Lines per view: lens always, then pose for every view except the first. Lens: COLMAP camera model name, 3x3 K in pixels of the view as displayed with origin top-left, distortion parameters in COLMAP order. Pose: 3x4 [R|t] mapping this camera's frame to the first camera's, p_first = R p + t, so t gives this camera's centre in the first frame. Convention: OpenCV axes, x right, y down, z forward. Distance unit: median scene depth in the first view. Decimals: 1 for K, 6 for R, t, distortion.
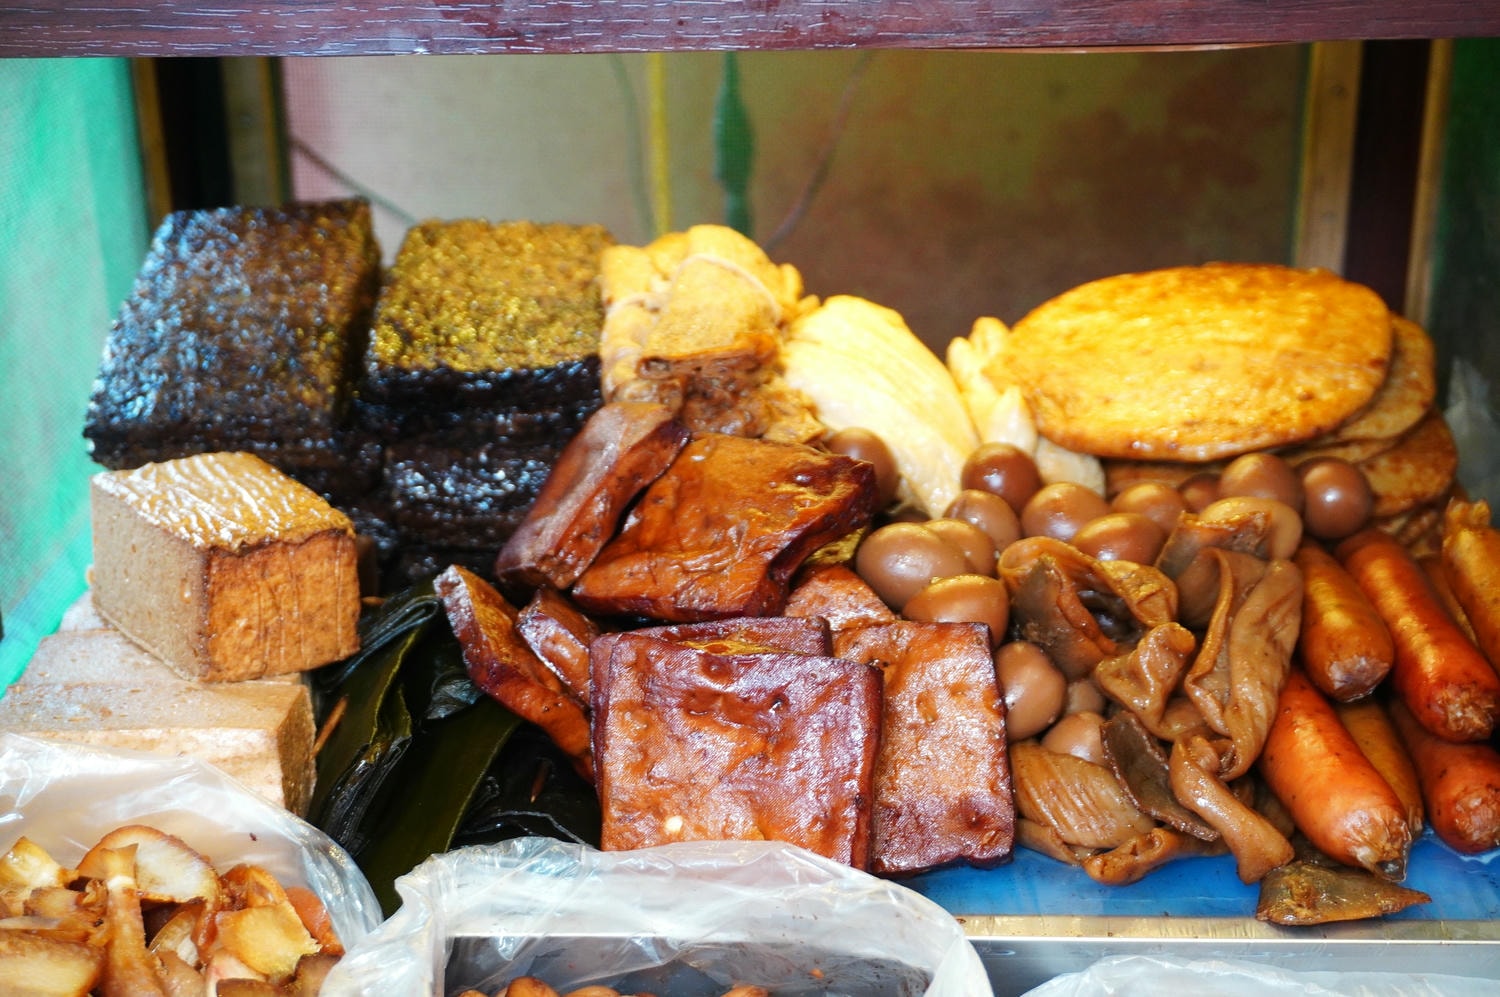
lens RADIAL K [[2291.3, 0, 741.7], [0, 2291.3, 503.9], [0, 0, 1]] dist [-0.057189, 0.000000]
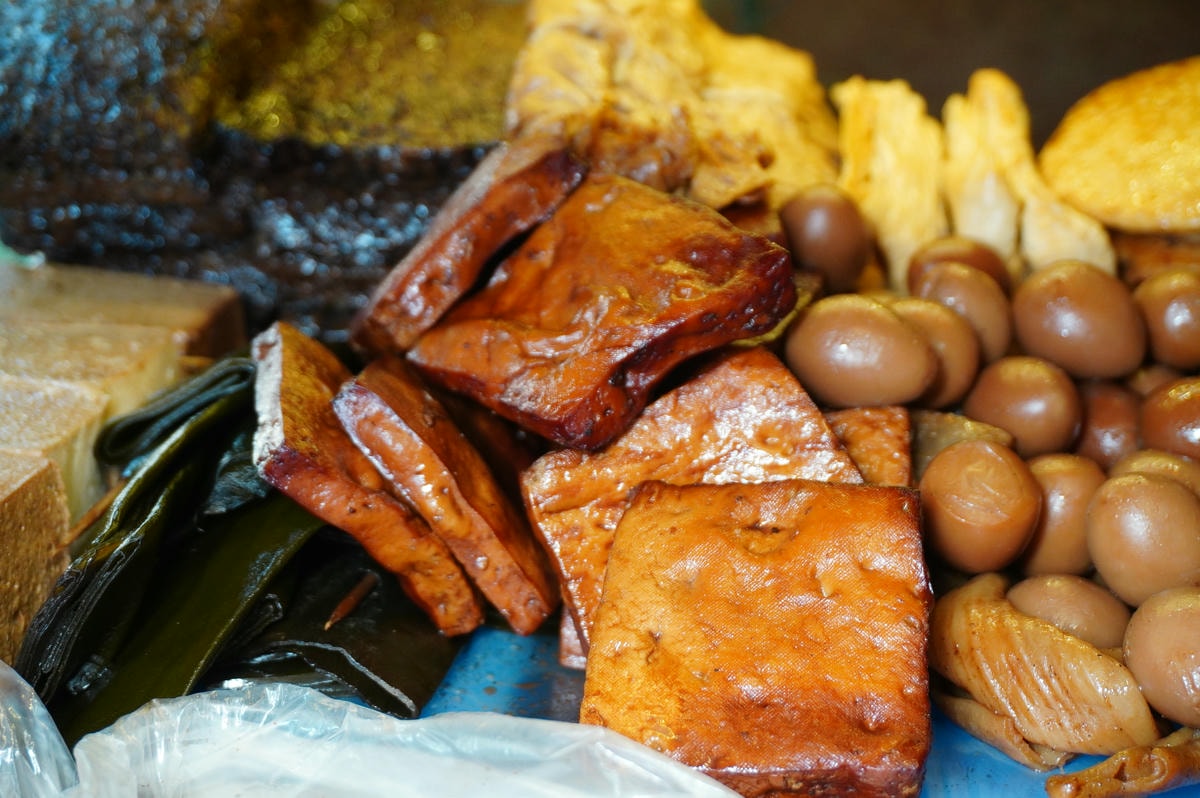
lens RADIAL K [[1833.1, 0, 610.1], [0, 1833.1, 392.6], [0, 0, 1]] dist [-0.057189, 0.000000]
pose [[0.990834, 0.060721, -0.120668, 0.069644], [-0.055599, 0.997422, 0.045374, 0.016674], [0.123112, -0.038249, 0.991655, 0.386547]]
